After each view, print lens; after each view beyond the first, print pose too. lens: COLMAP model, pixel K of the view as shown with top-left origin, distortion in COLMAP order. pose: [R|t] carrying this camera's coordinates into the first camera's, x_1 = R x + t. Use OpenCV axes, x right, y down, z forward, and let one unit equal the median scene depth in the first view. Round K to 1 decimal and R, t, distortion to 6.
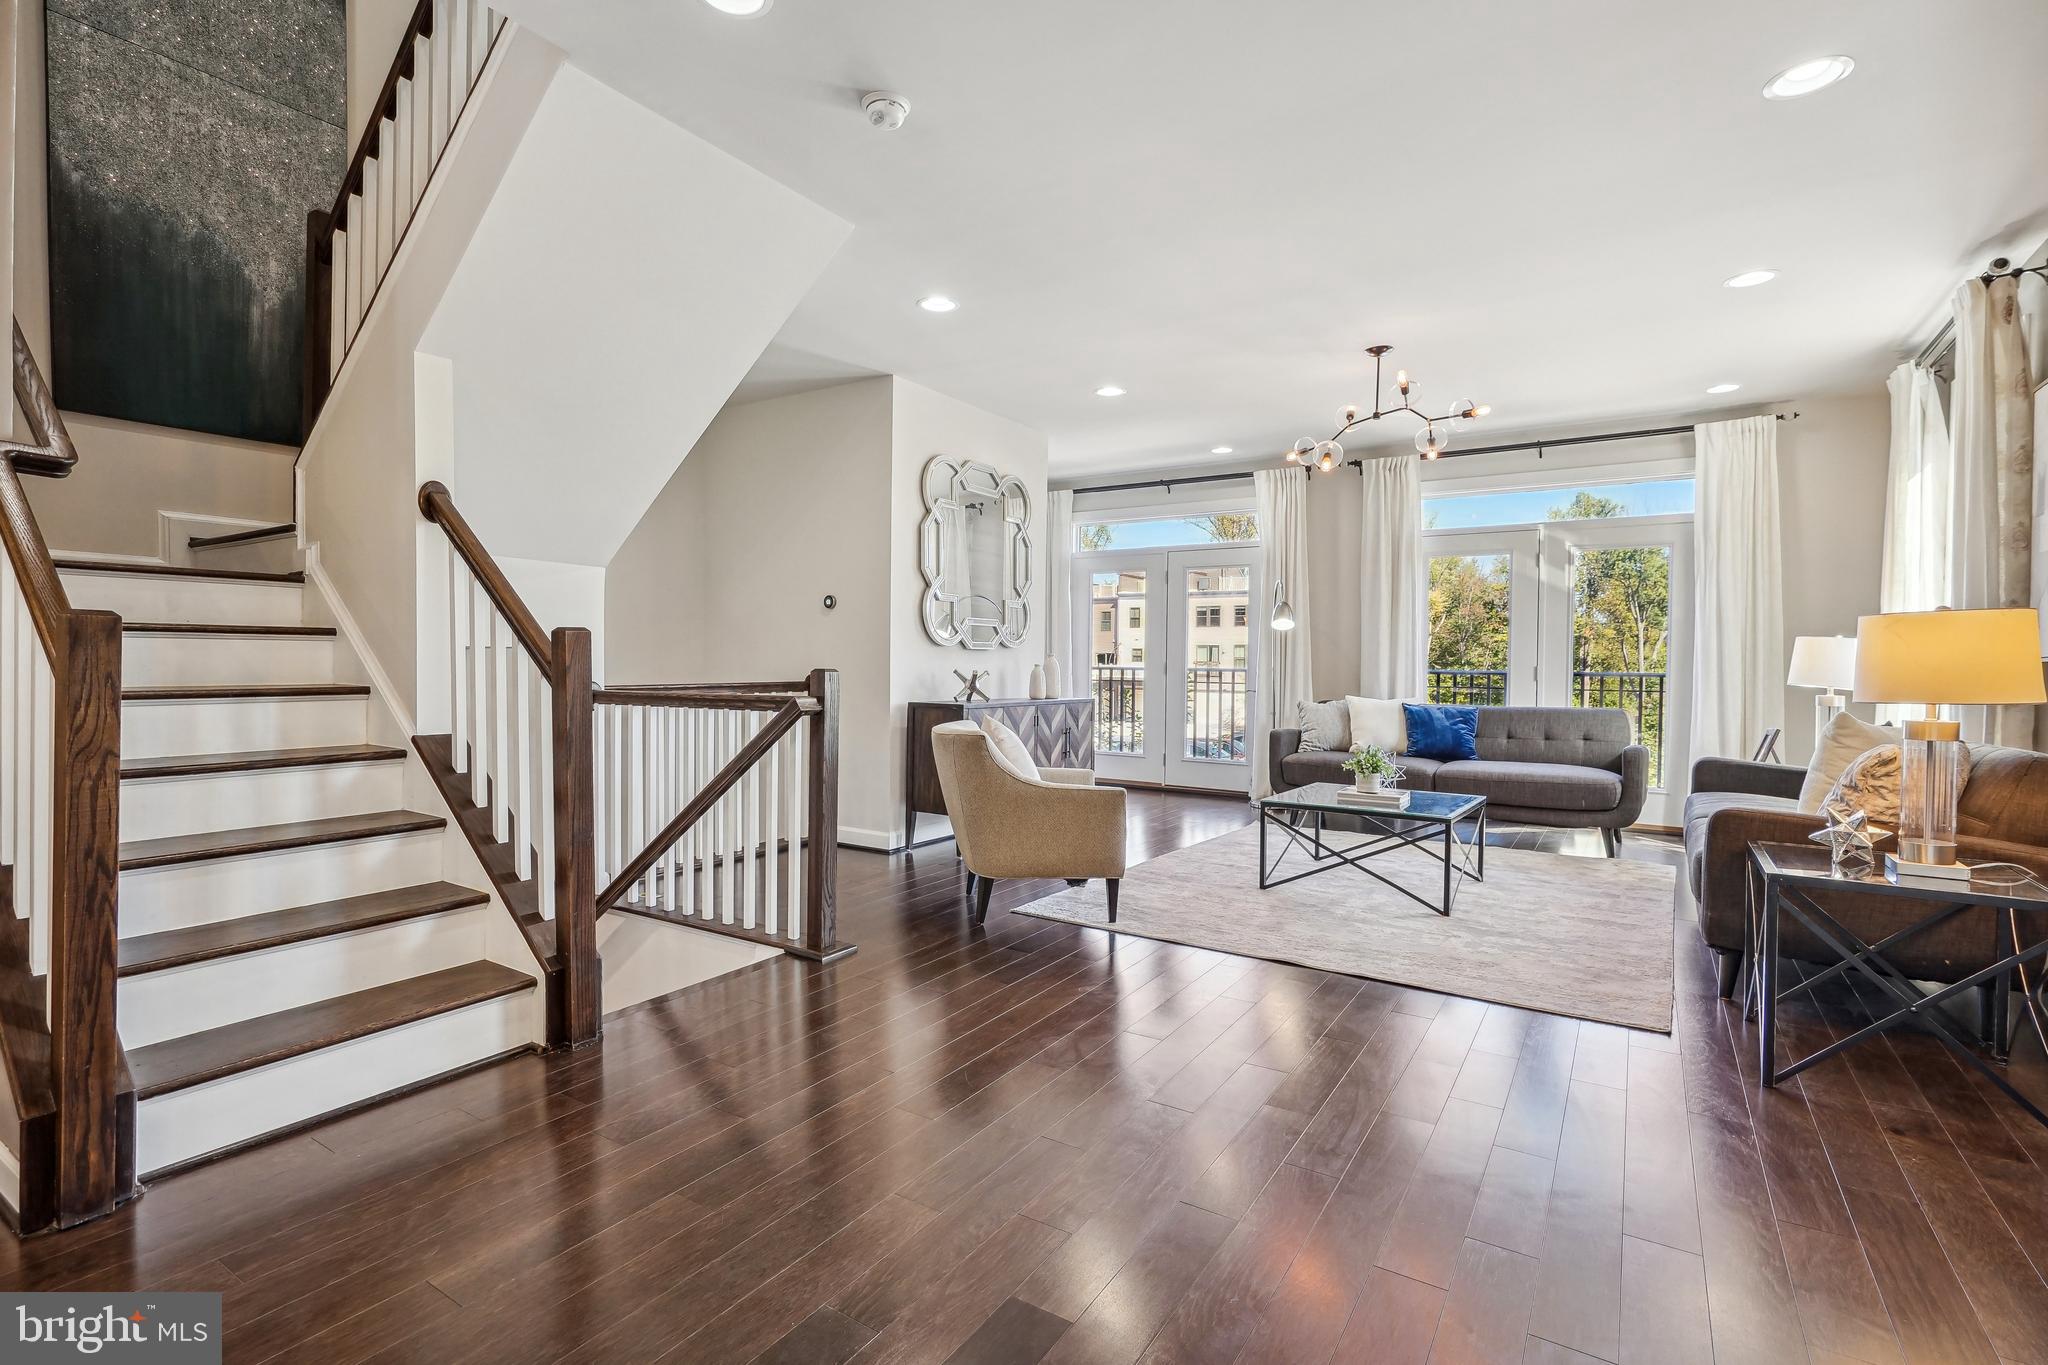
lens RADIAL K [[954.2, 0, 1015.9], [0, 954.2, 672.9], [0, 0, 1]] dist [-0.015759, 0.000146]
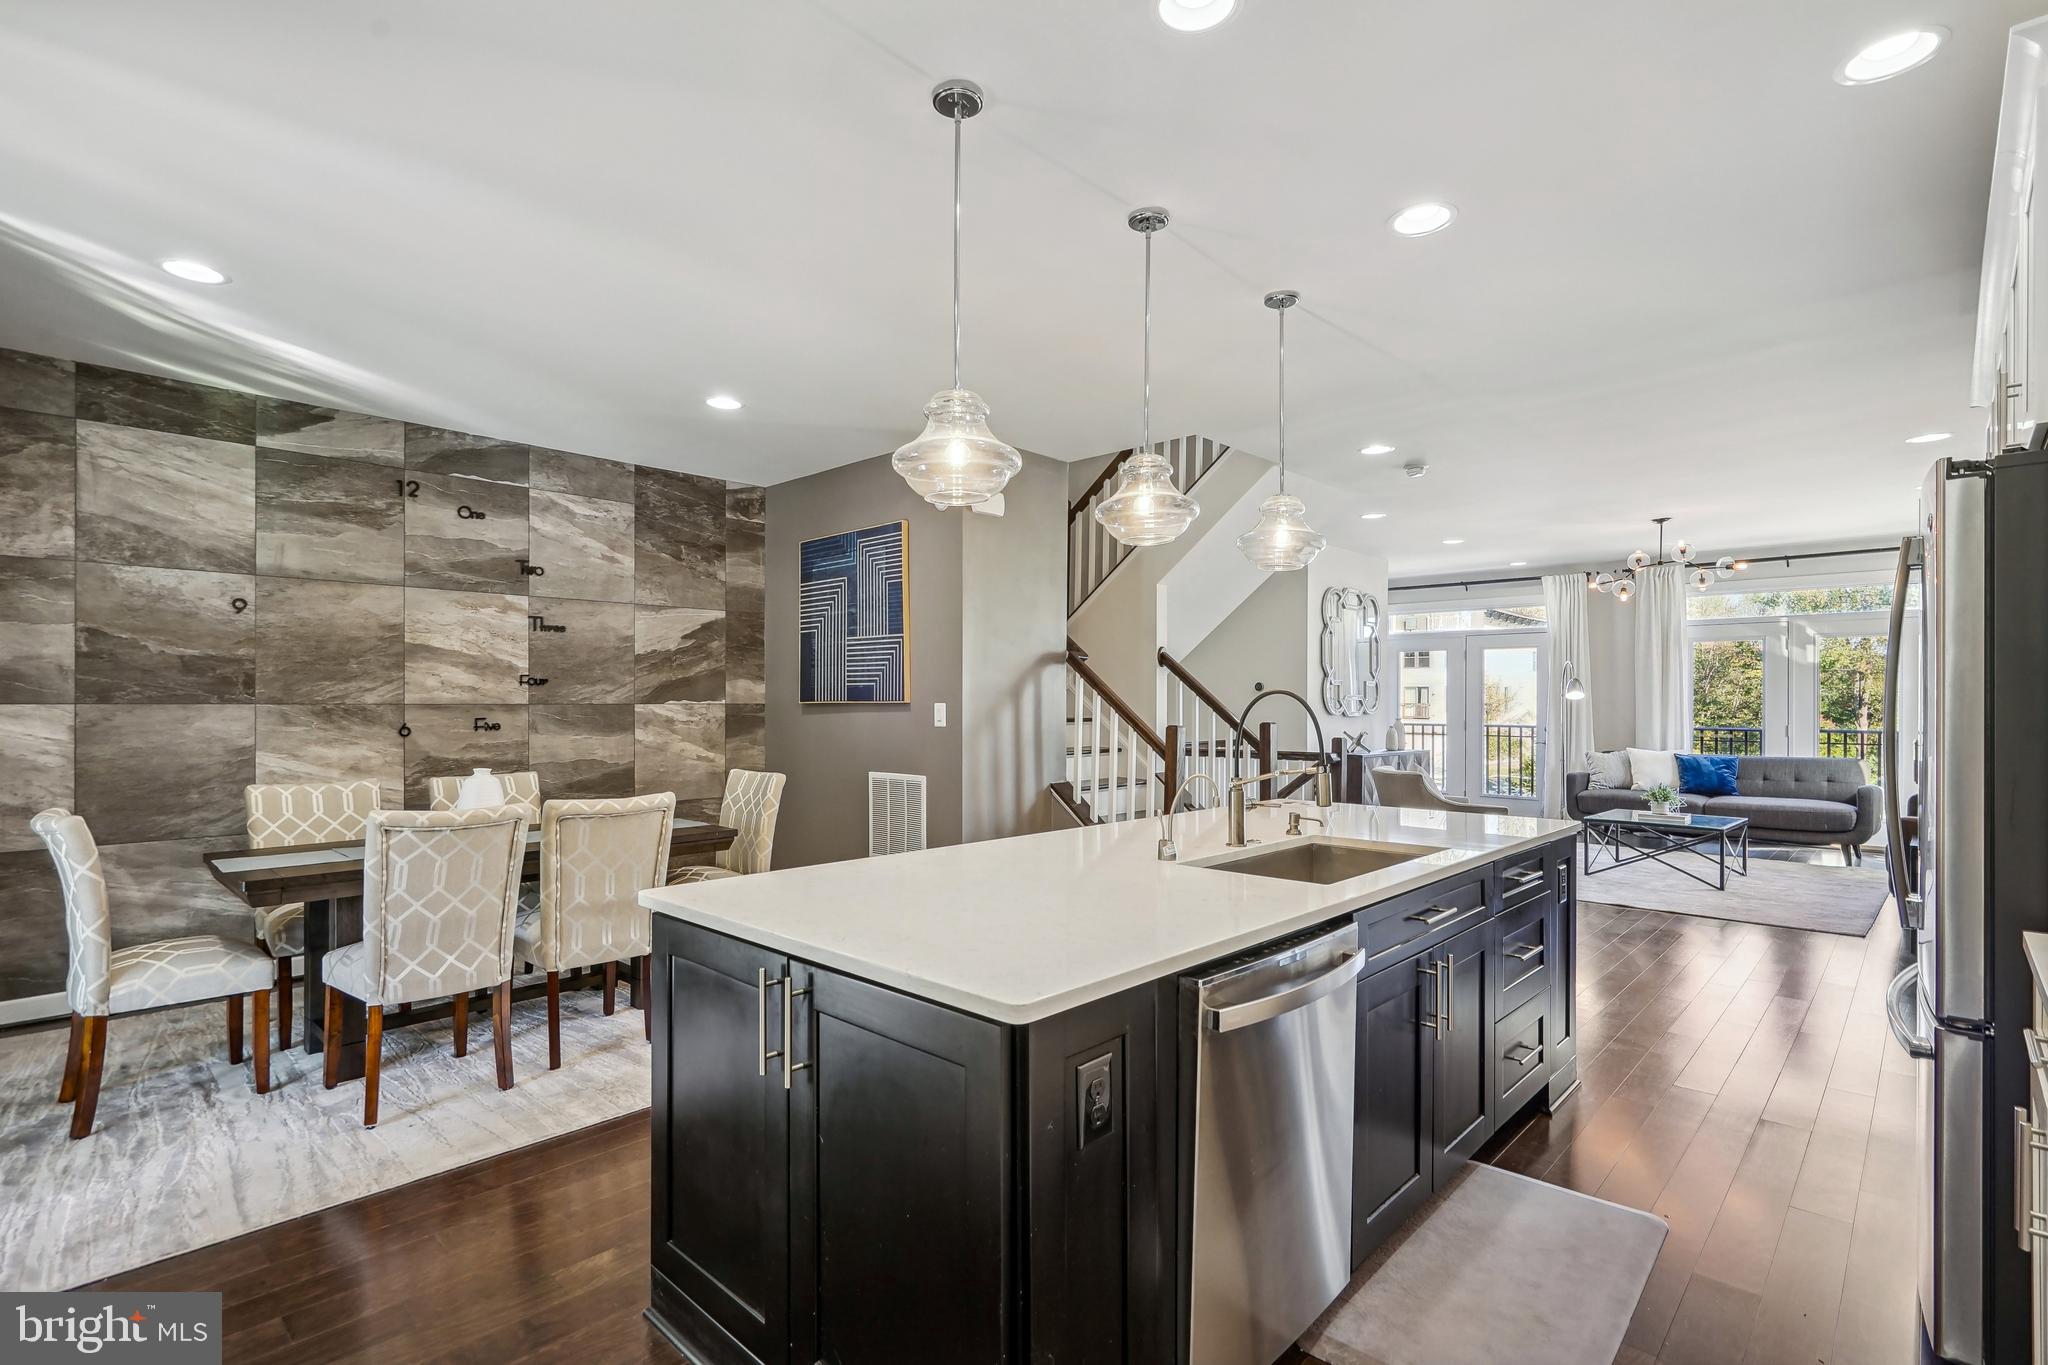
lens RADIAL K [[969.6, 0, 1013.0], [0, 969.6, 698.3], [0, 0, 1]] dist [0.002691, 0.000128]
pose [[0.983818, -0.009841, -0.178901, -0.288015], [0.006923, 0.999833, -0.016929, -0.031787], [0.179037, 0.015416, 0.983722, -0.558730]]
